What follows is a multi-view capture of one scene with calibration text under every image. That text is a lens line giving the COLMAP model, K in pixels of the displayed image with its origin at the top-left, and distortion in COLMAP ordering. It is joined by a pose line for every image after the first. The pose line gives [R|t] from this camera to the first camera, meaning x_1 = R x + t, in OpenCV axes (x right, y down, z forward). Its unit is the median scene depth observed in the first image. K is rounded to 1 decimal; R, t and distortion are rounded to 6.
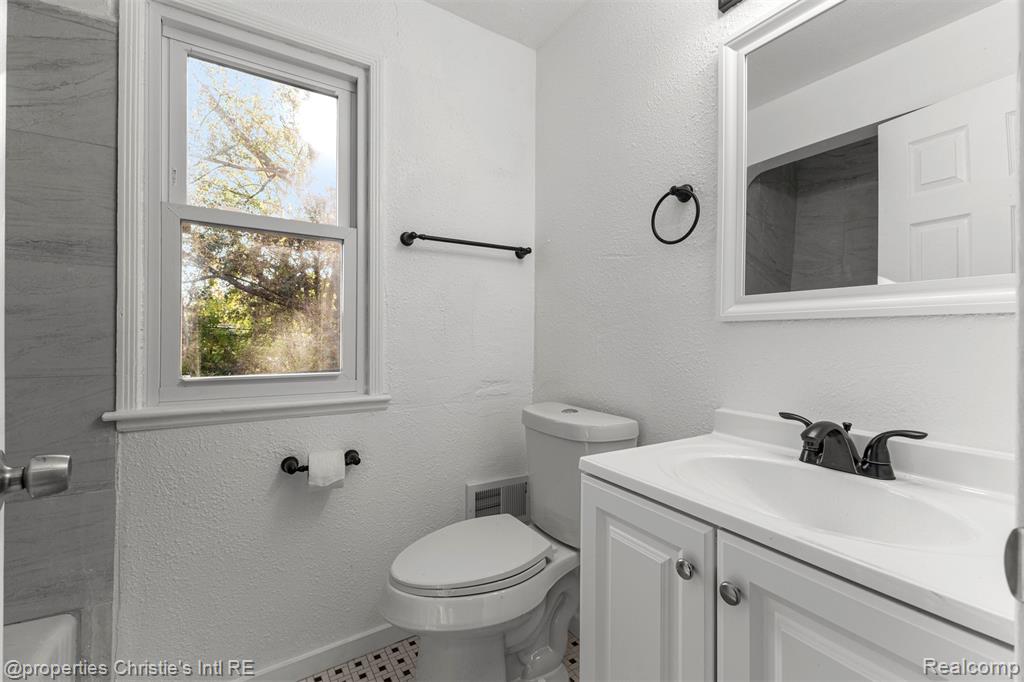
lens RADIAL K [[444.4, 0, 515.3], [0, 444.4, 339.4], [0, 0, 1]] dist [0.010619, -0.000177]
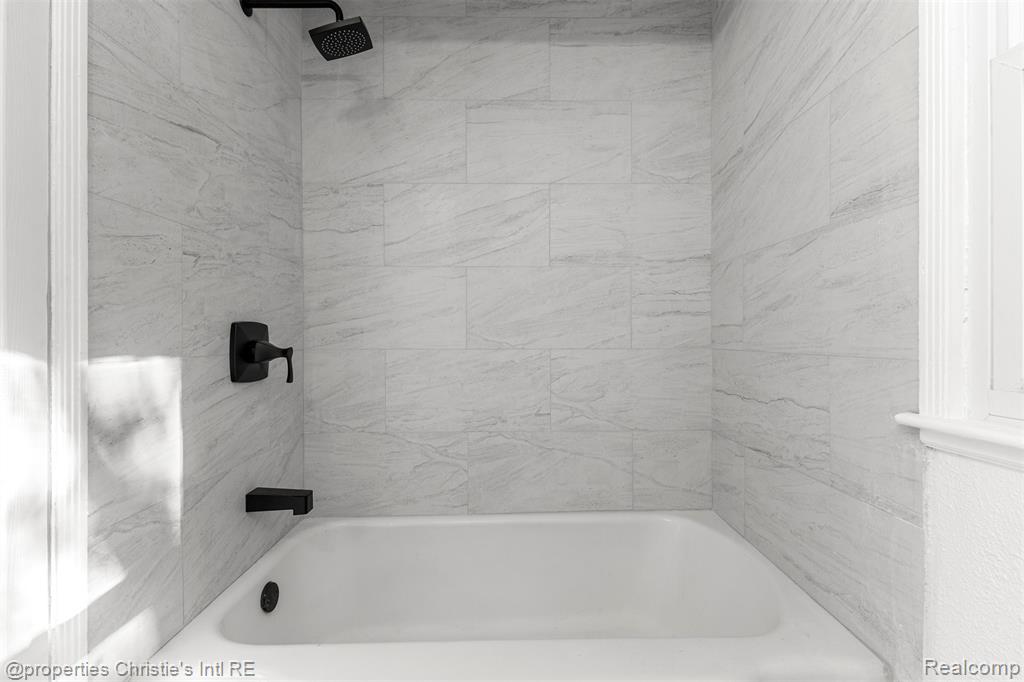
lens RADIAL K [[444.4, 0, 512.6], [0, 444.4, 335.9], [0, 0, 1]] dist [0.010619, -0.000177]
pose [[-0.498280, -0.003174, -0.867010, 0.003362], [0.001272, 0.999990, -0.004392, 0.045634], [0.867015, -0.003291, -0.498271, 0.822499]]
